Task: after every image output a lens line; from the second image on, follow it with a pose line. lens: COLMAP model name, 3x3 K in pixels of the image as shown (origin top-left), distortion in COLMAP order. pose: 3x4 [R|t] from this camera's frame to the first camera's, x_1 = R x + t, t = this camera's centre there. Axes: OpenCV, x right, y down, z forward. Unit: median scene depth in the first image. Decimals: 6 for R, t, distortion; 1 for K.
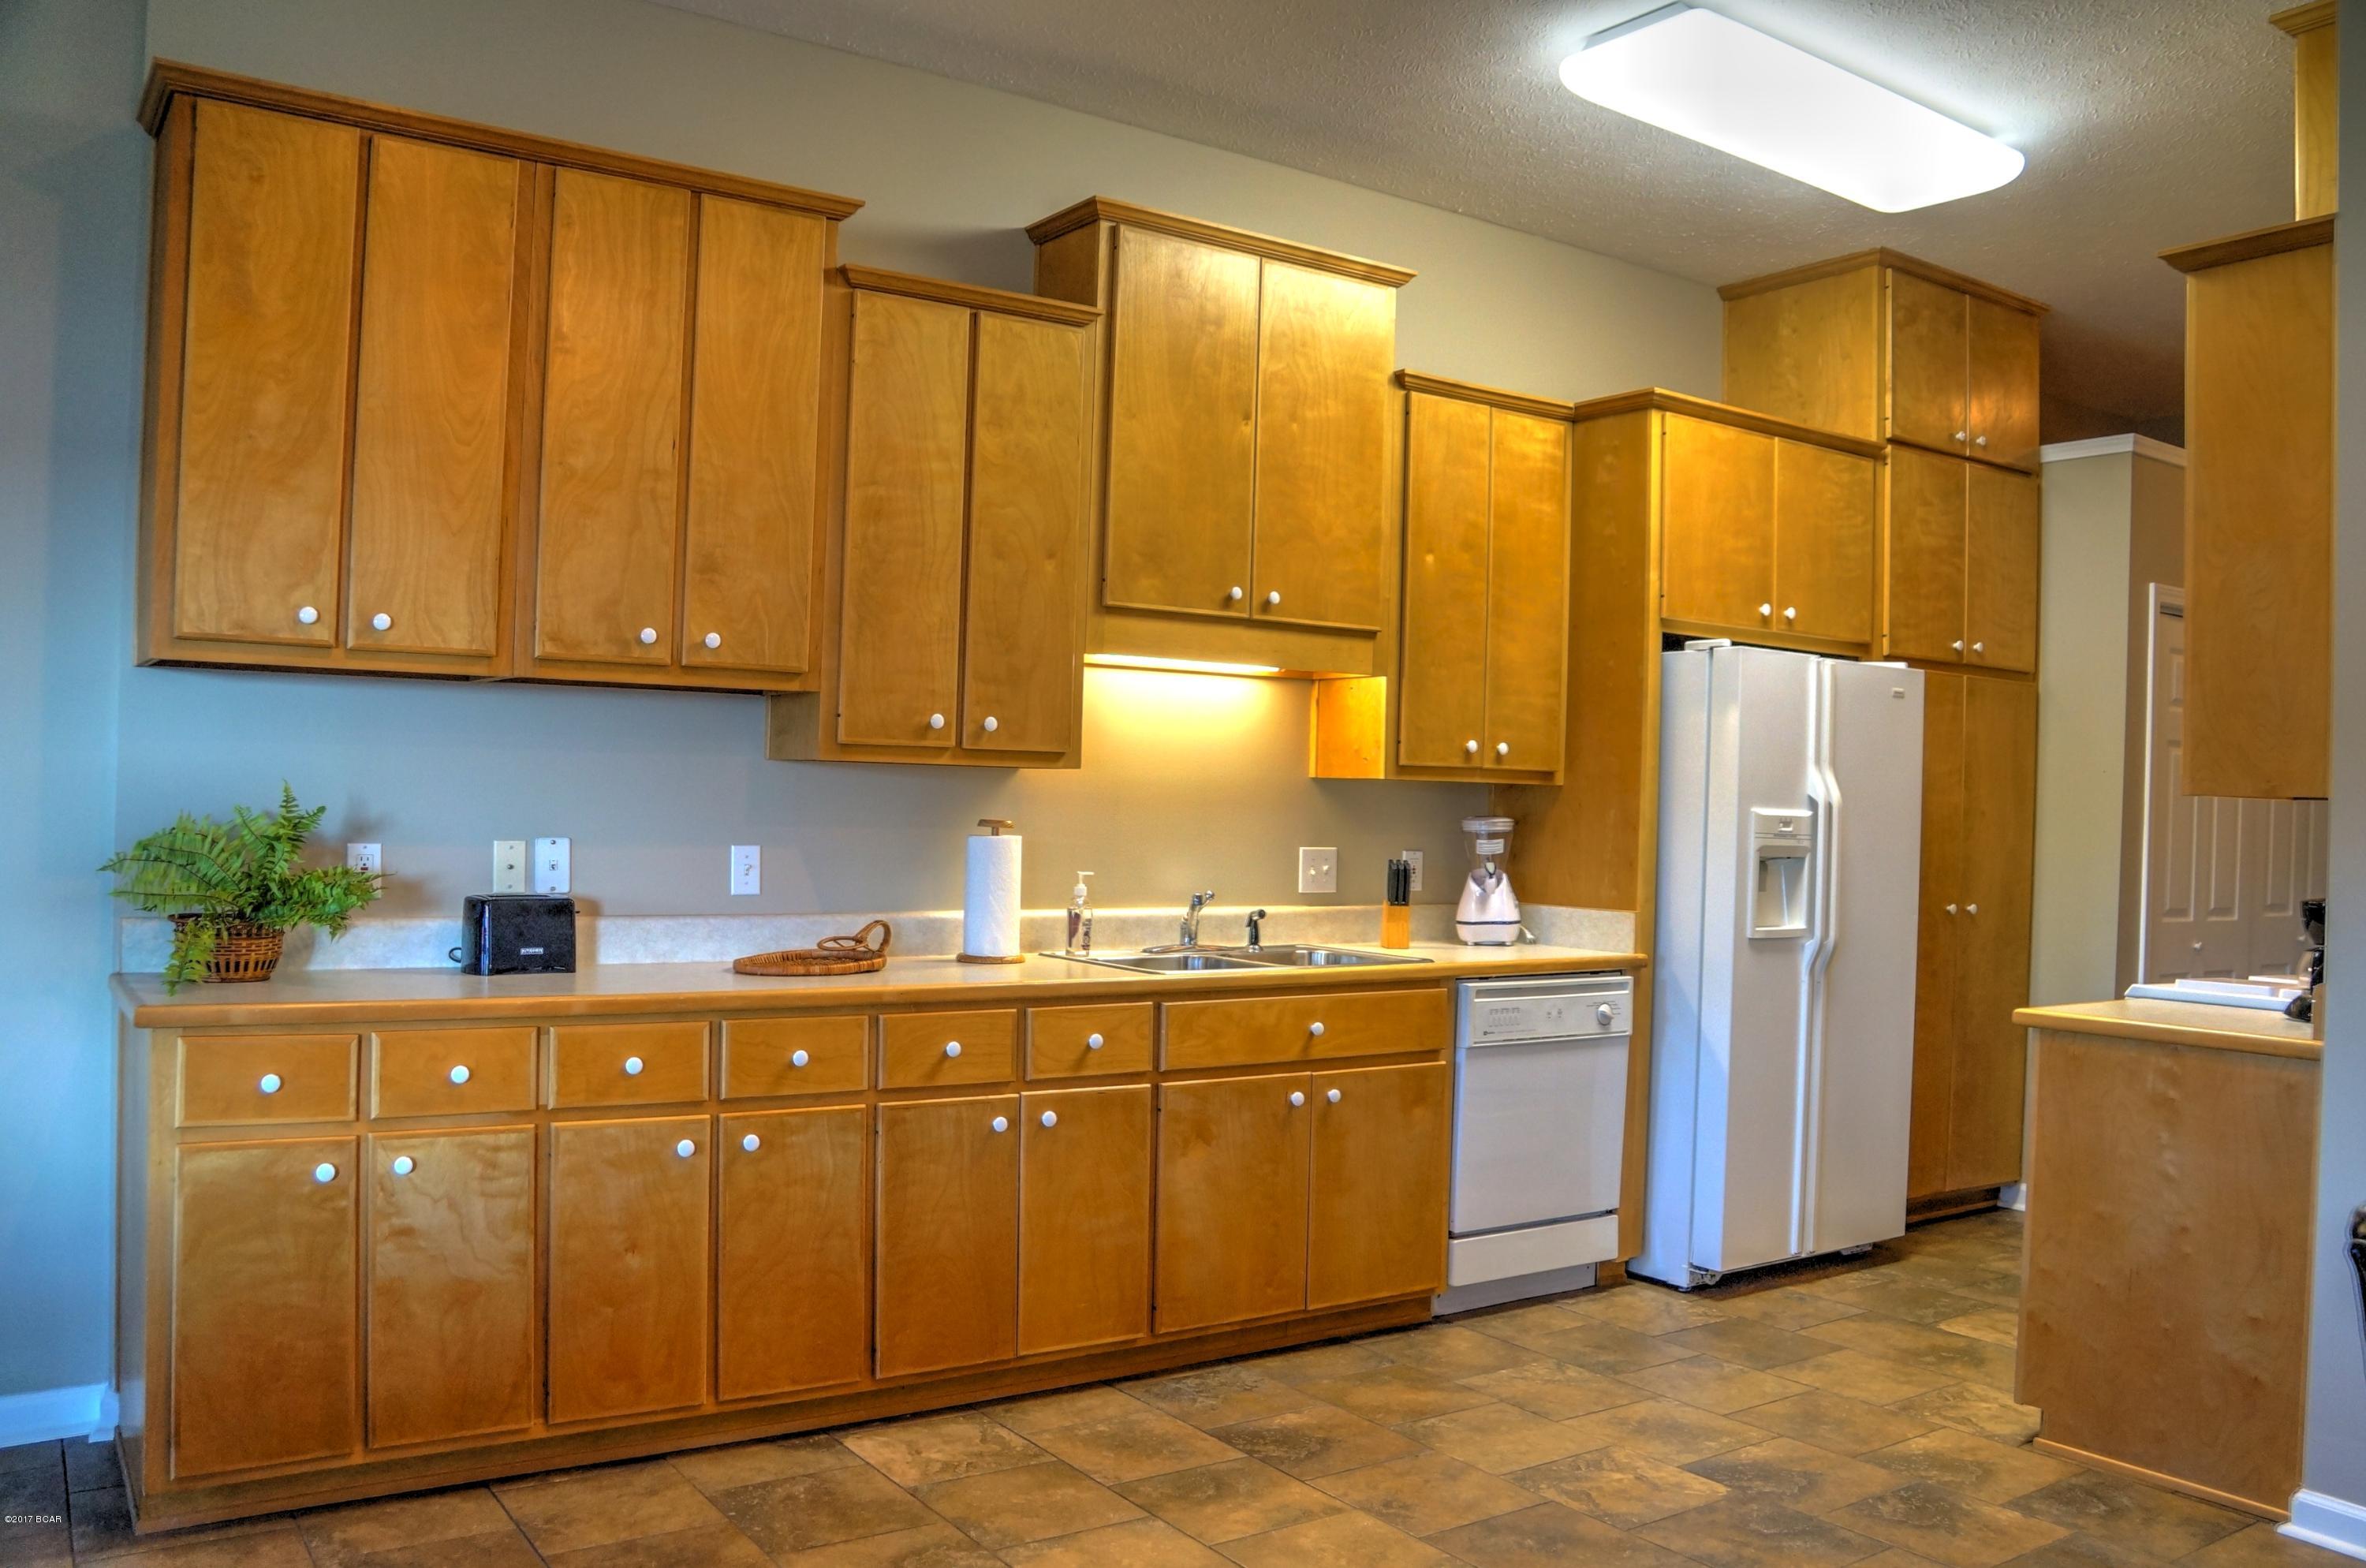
lens RADIAL K [[1888.7, 0, 1200.1], [0, 1888.7, 802.2], [0, 0, 1]] dist [-0.099773, 0.009195]
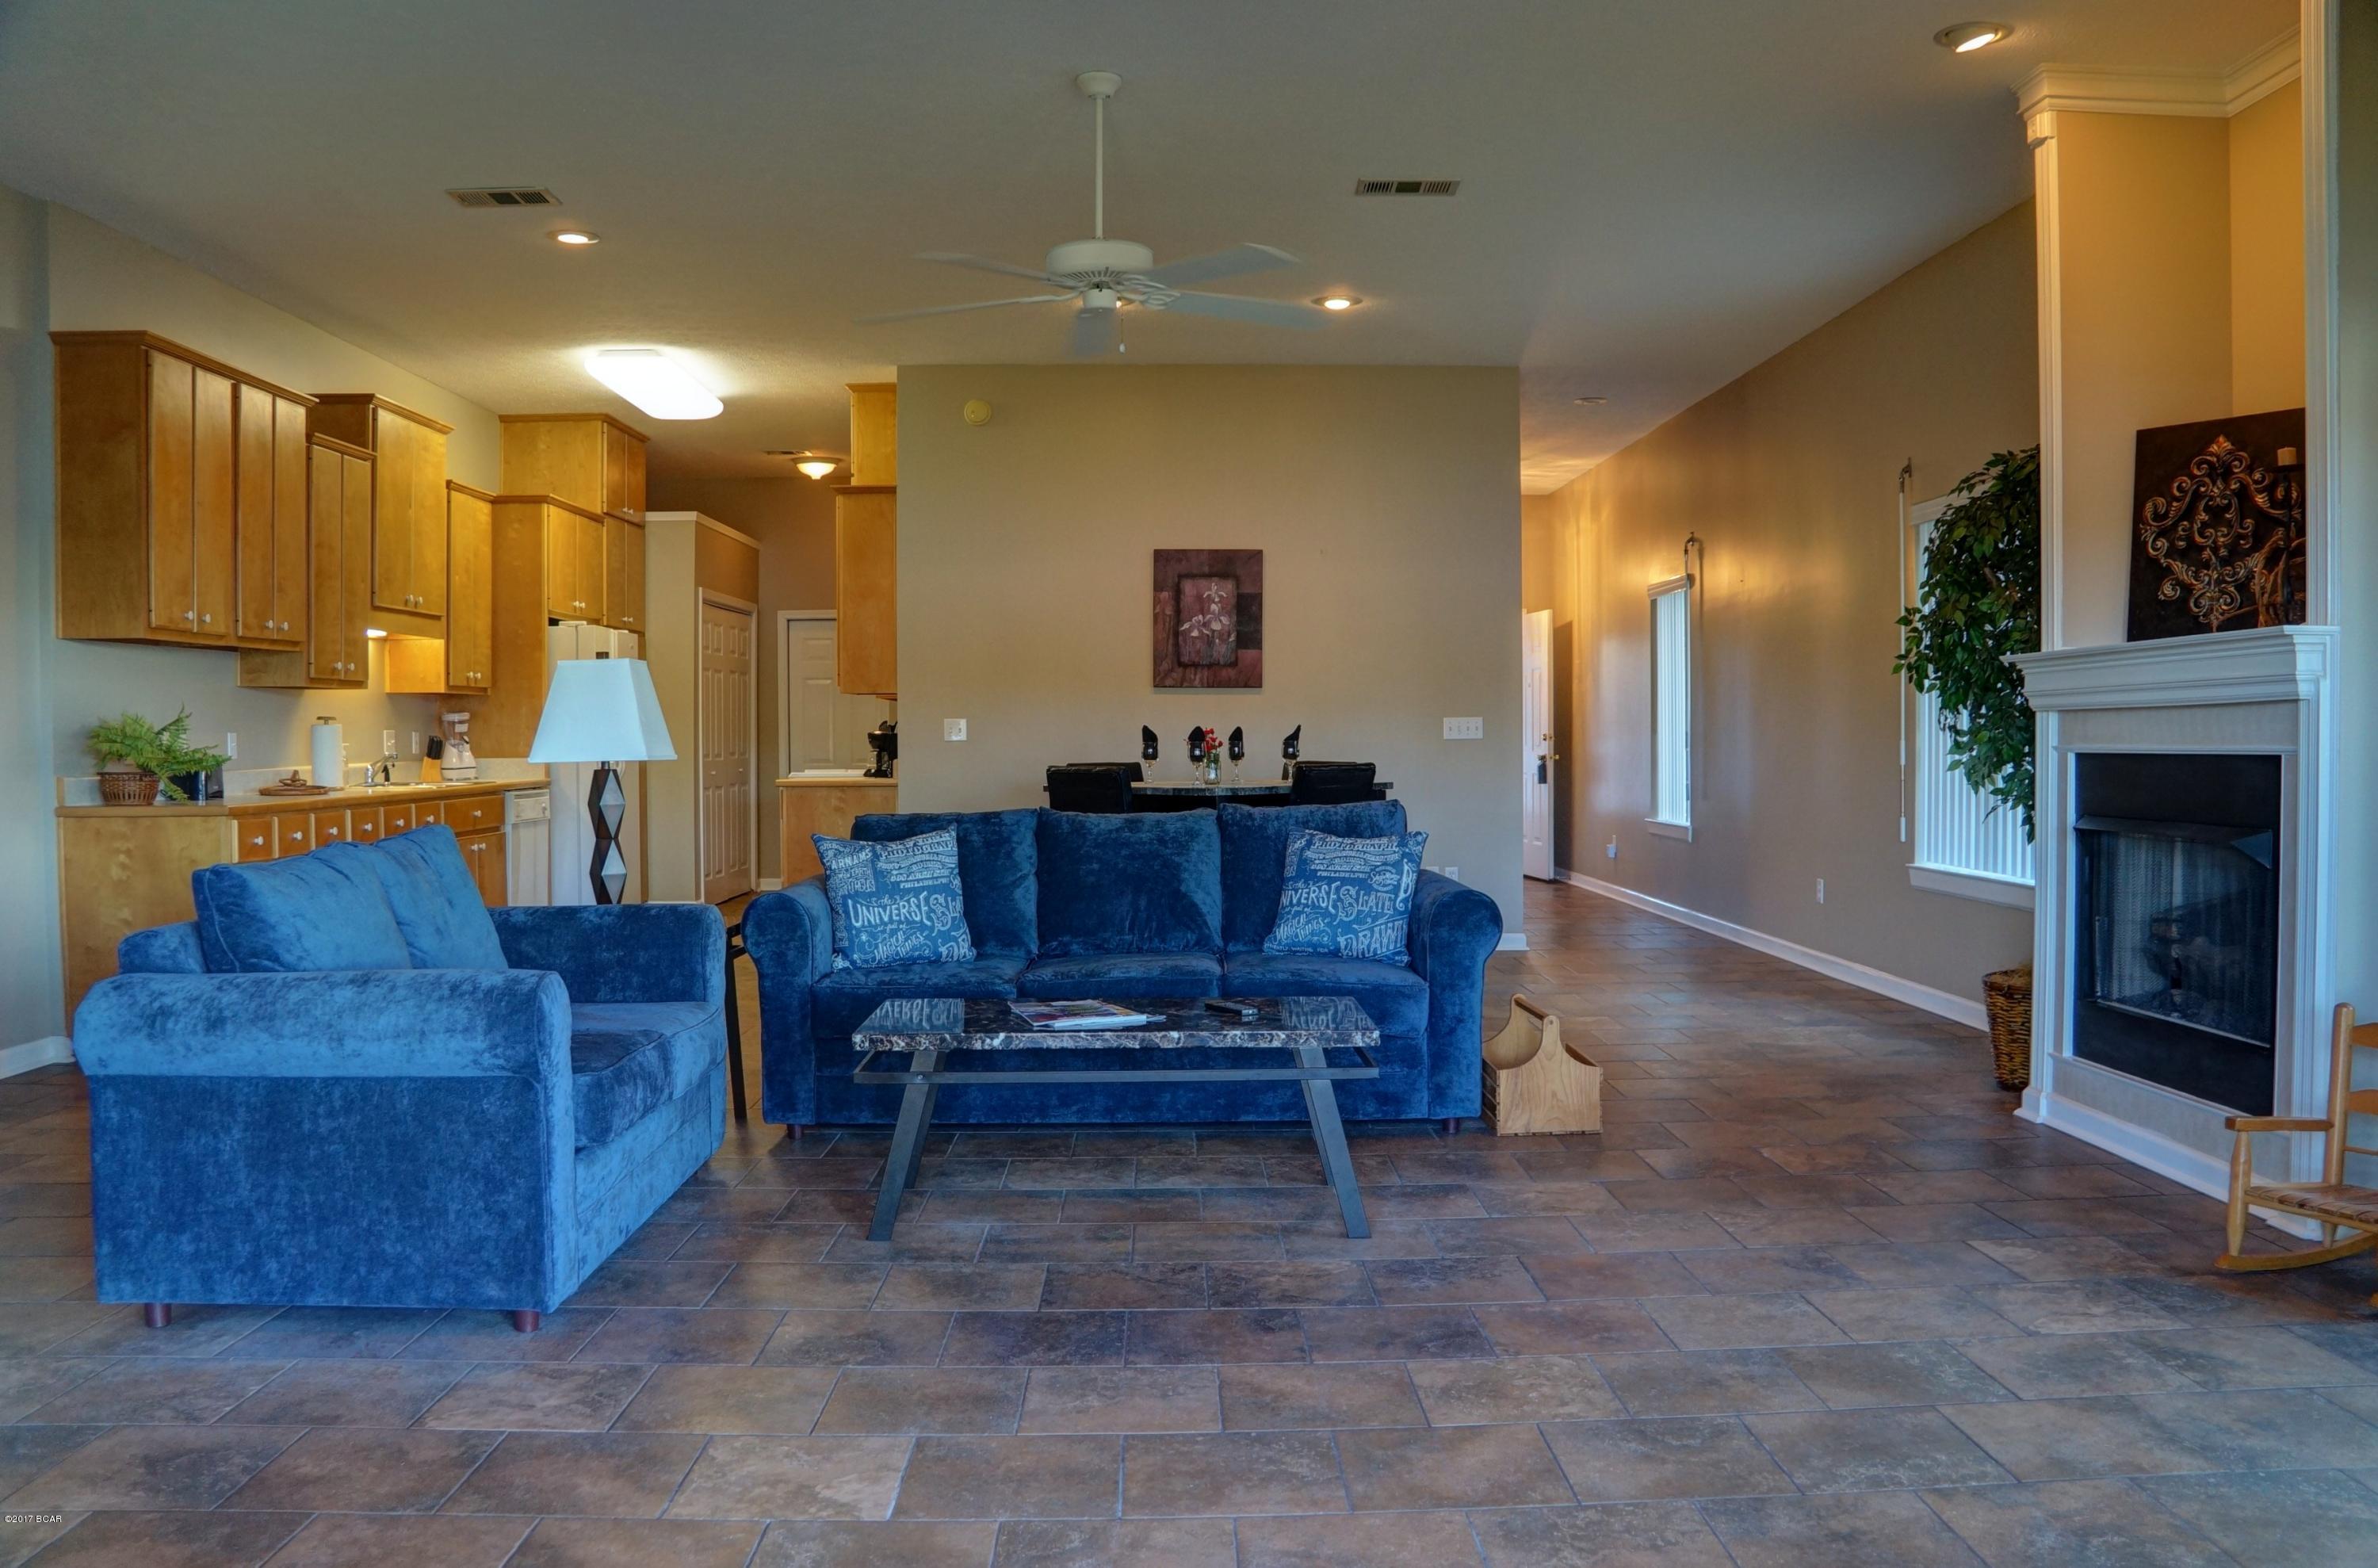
lens RADIAL K [[1898.3, 0, 1202.7], [0, 1898.3, 781.2], [0, 0, 1]] dist [-0.099773, 0.009195]
pose [[0.566667, -0.050517, 0.822397, -1.354629], [0.018843, 0.998652, 0.048360, 0.000371], [-0.823731, -0.011907, 0.566855, -0.937584]]
